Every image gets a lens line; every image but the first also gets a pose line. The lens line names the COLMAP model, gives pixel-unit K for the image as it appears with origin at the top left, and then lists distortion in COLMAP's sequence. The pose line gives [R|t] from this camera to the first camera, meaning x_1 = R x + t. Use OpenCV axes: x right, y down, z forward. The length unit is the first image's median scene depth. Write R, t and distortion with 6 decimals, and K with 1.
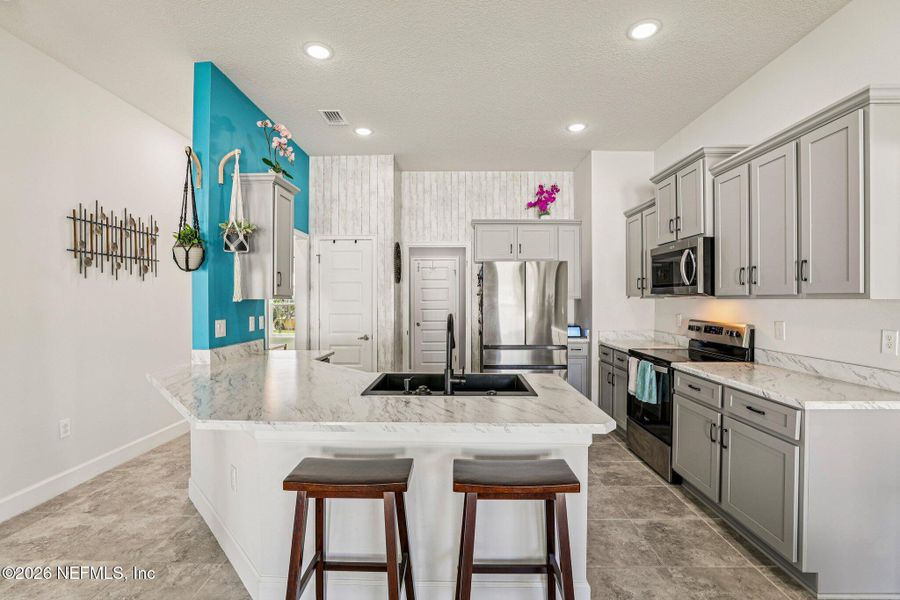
lens RADIAL K [[411.2, 0, 449.9], [0, 411.2, 295.2], [0, 0, 1]] dist [-0.036172, 0.009289]
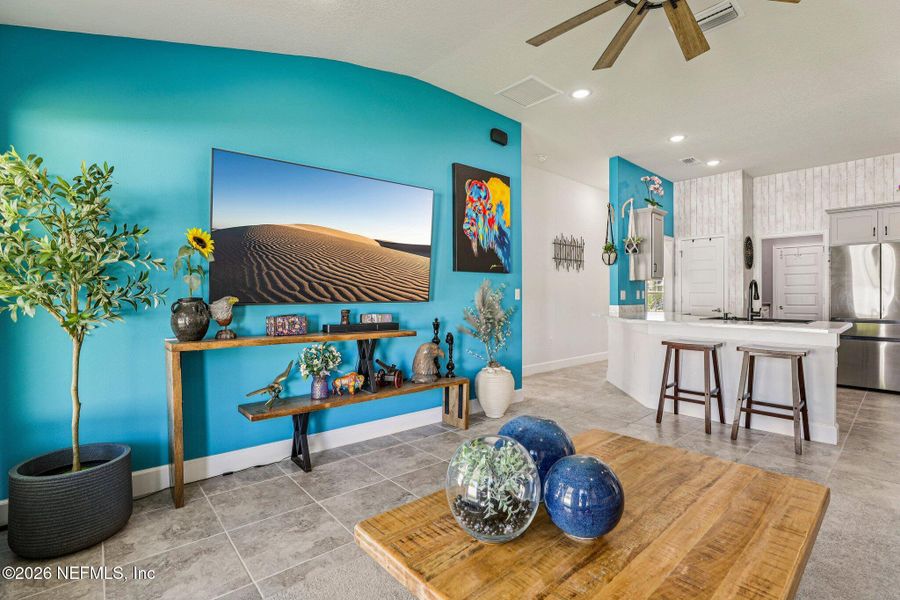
lens RADIAL K [[411.2, 0, 452.9], [0, 411.2, 297.5], [0, 0, 1]] dist [-0.036172, 0.009289]
pose [[0.674187, 0.005341, -0.738541, 0.245678], [0.004196, 0.999930, 0.011062, 0.056363], [0.738549, -0.010556, 0.674118, -0.700522]]
